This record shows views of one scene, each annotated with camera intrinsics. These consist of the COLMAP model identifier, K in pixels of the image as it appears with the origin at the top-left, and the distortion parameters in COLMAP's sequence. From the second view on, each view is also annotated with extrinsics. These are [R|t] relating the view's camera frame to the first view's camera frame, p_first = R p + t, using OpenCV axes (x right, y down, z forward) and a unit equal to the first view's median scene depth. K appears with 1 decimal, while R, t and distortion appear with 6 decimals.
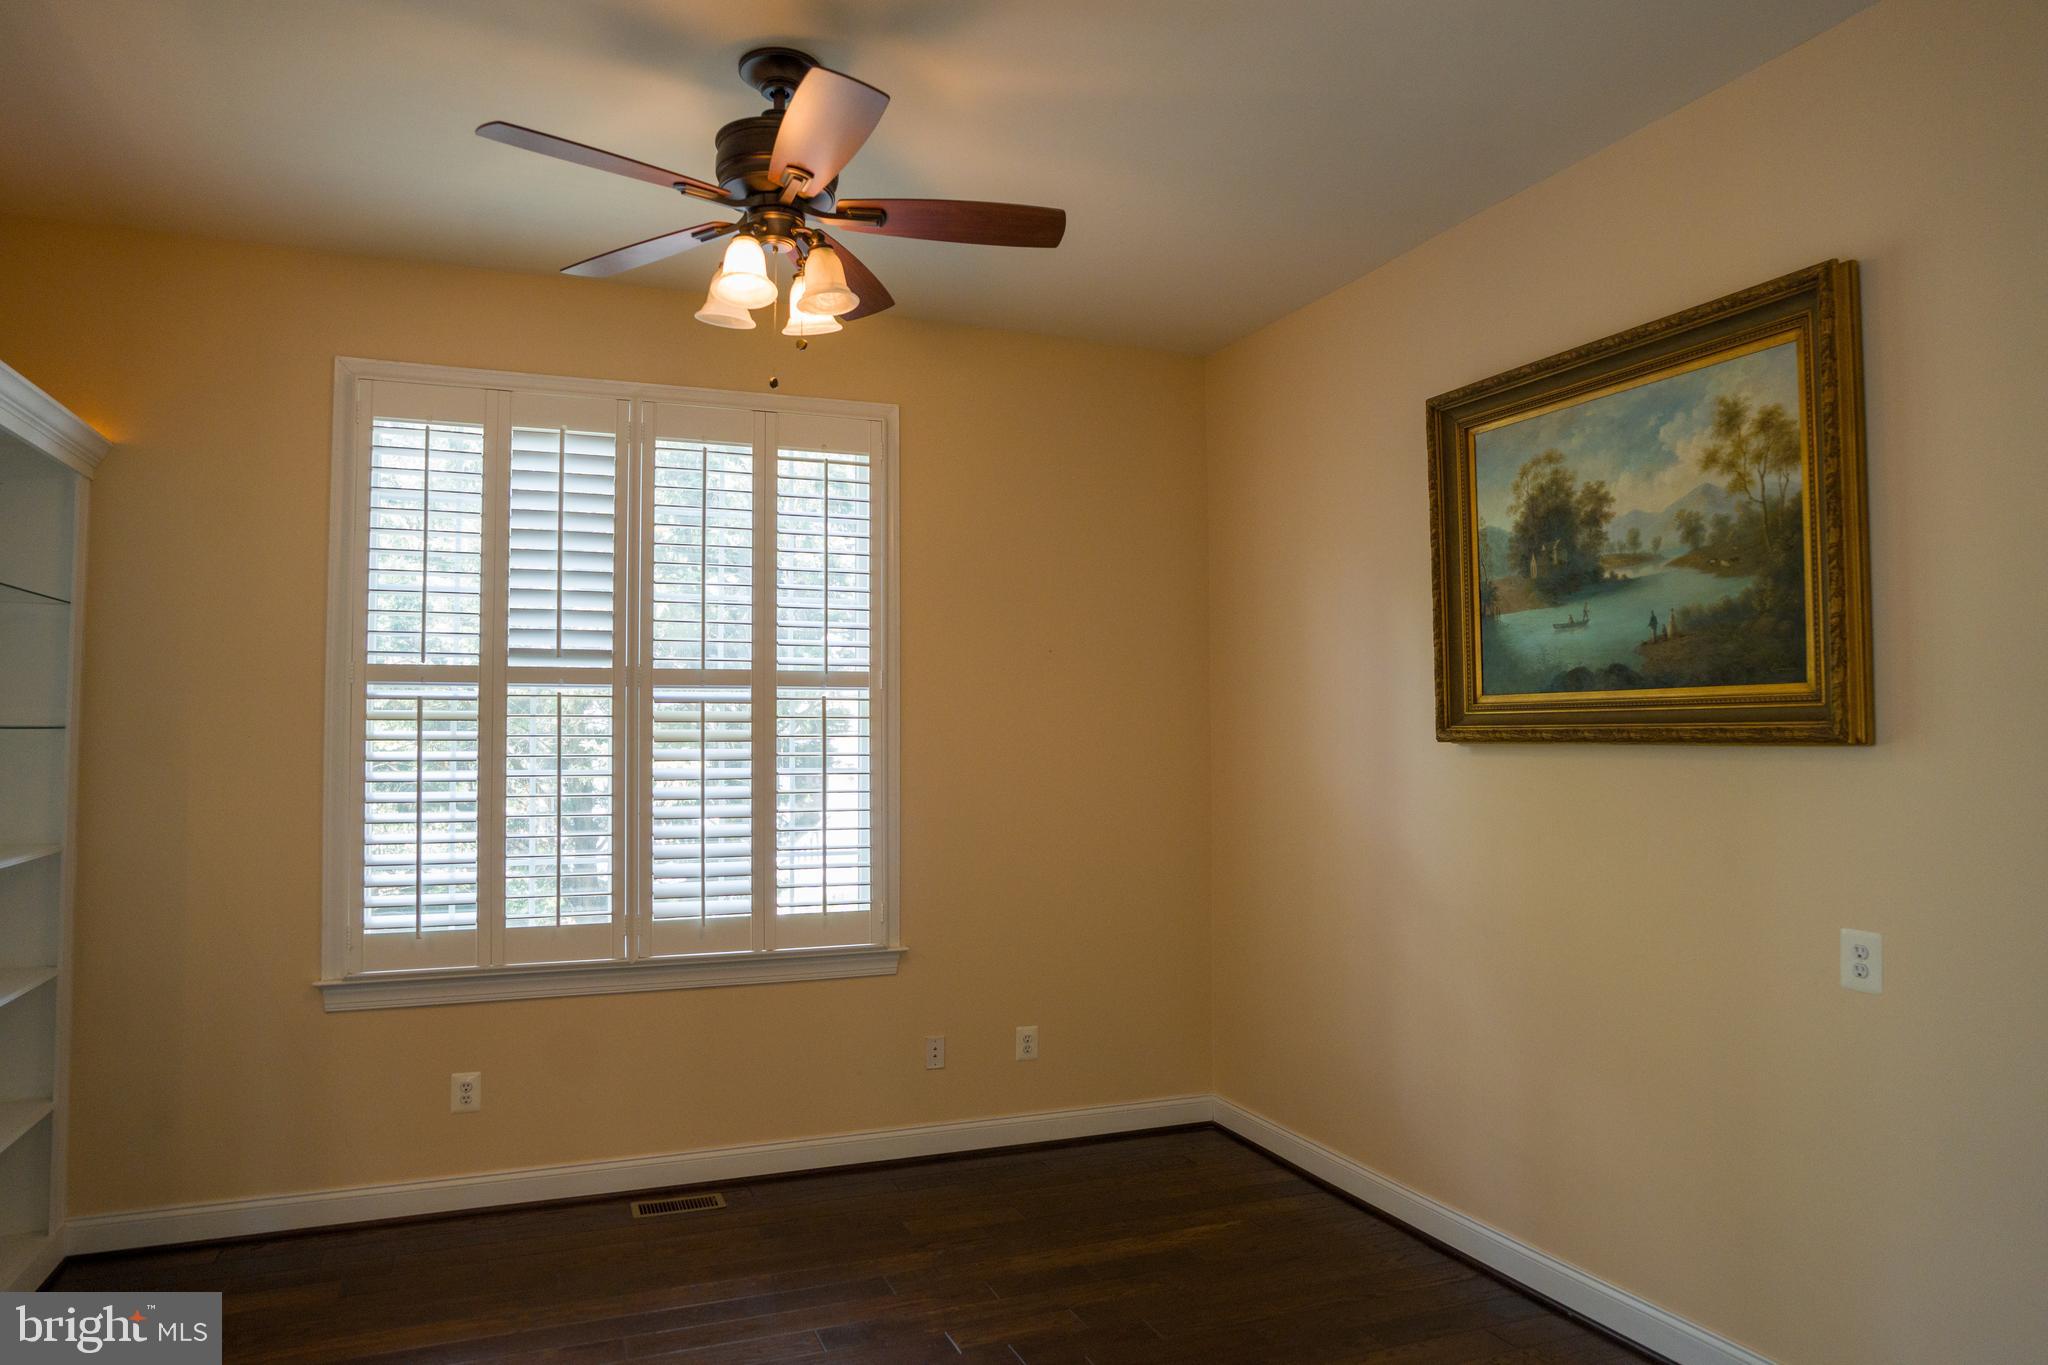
lens RADIAL K [[1392.9, 0, 1024.0], [0, 1392.9, 682.5], [0, 0, 1]] dist [-0.035407, -0.000095]
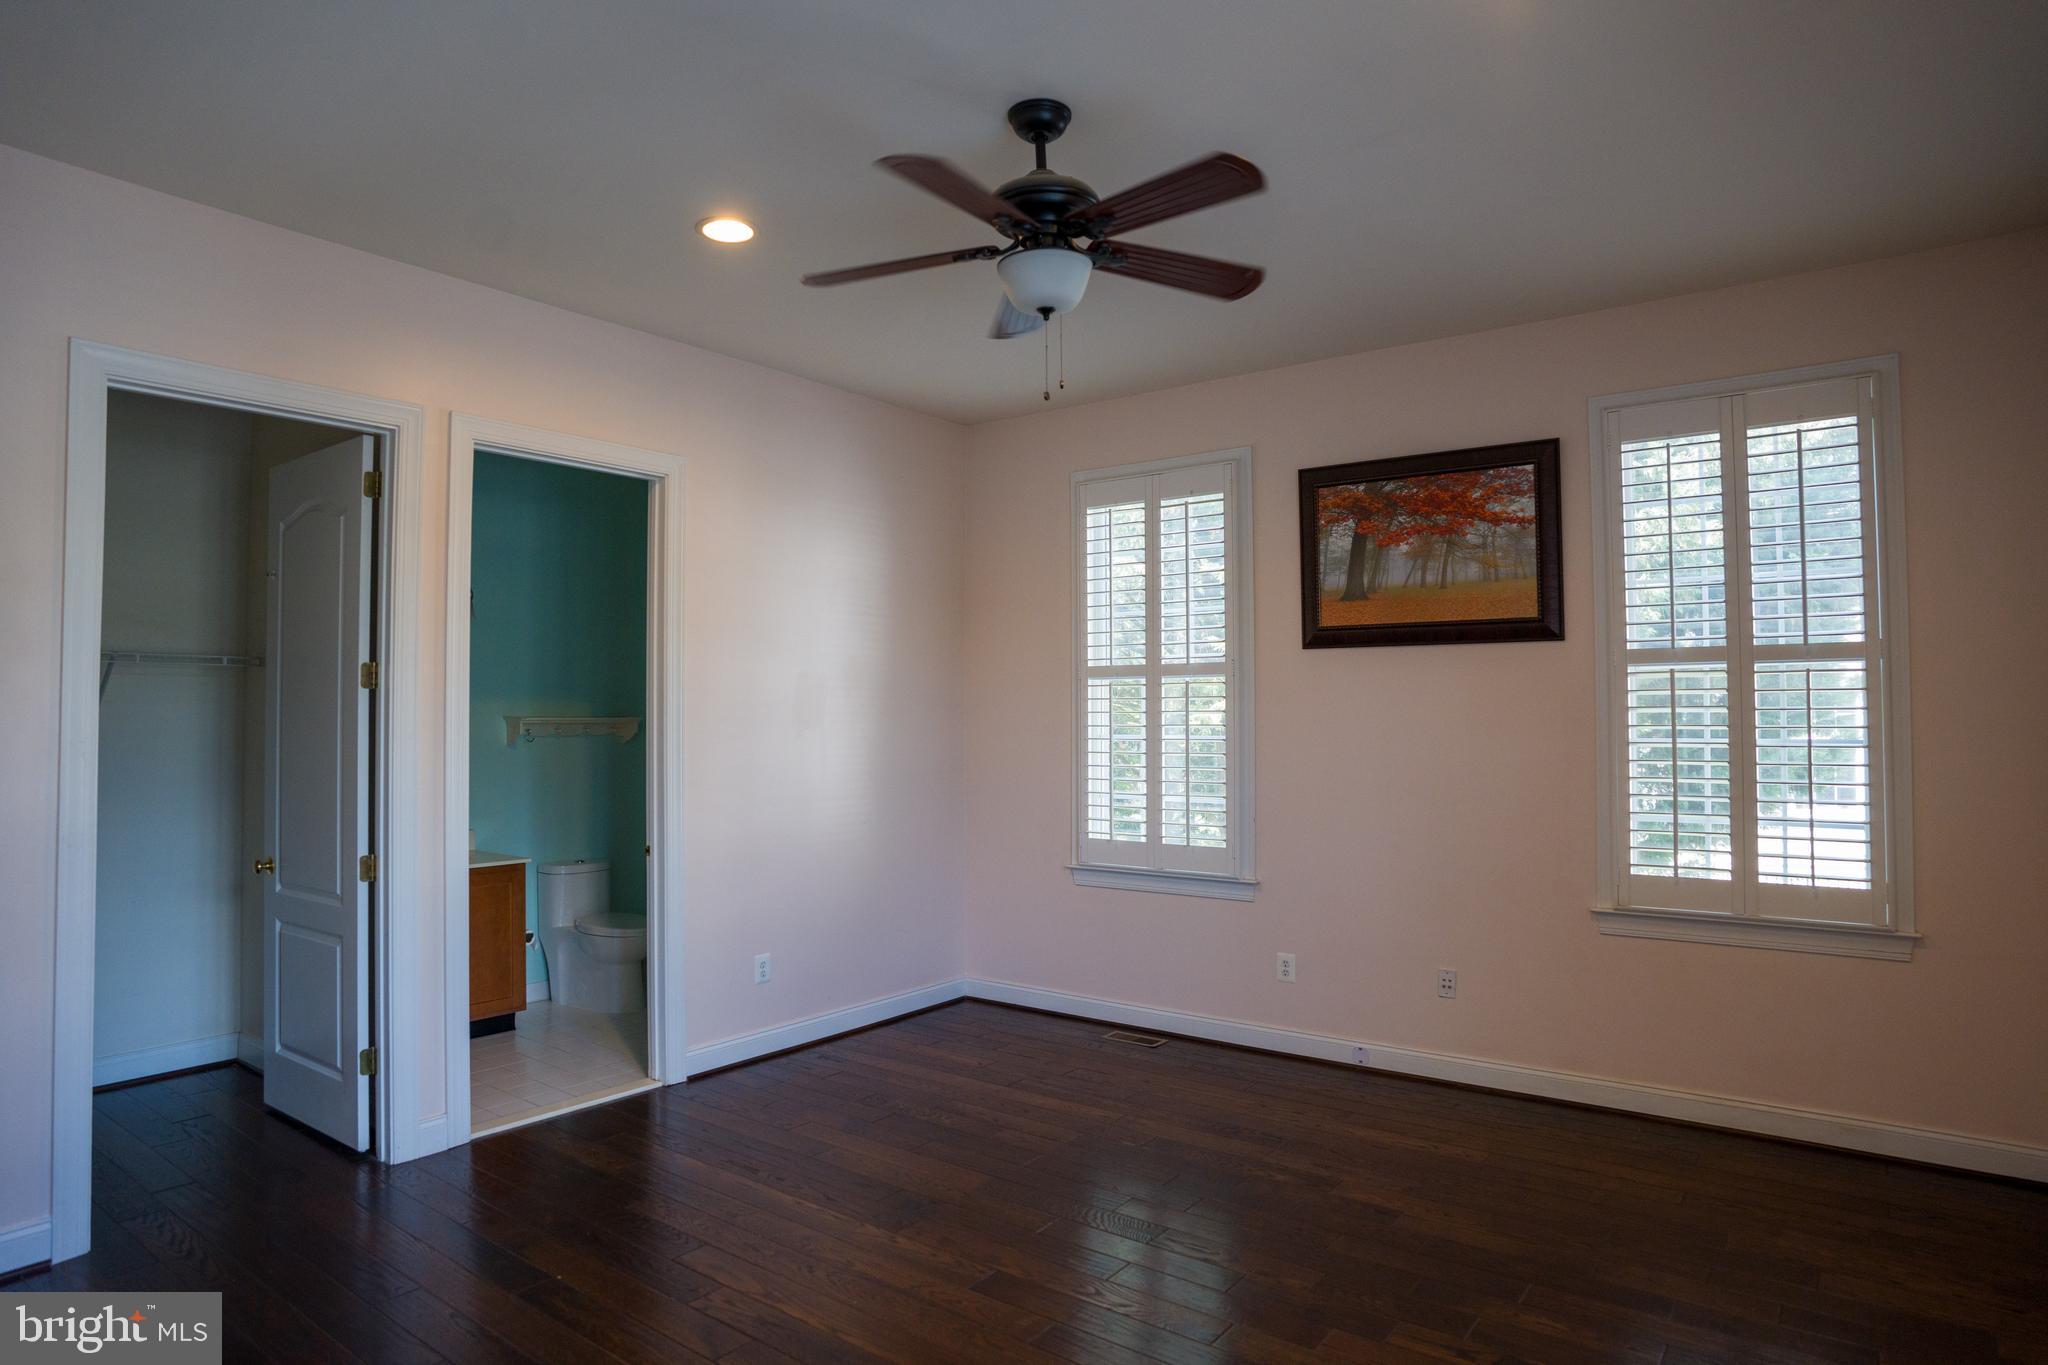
lens RADIAL K [[1173.3, 0, 1024.0], [0, 1173.3, 682.5], [0, 0, 1]] dist [-0.107200, 0.061183]
pose [[0.505334, -0.025240, -0.862555, 0.279361], [0.038142, 0.999249, -0.006895, 0.004605], [0.862081, -0.029416, 0.505917, 0.114182]]
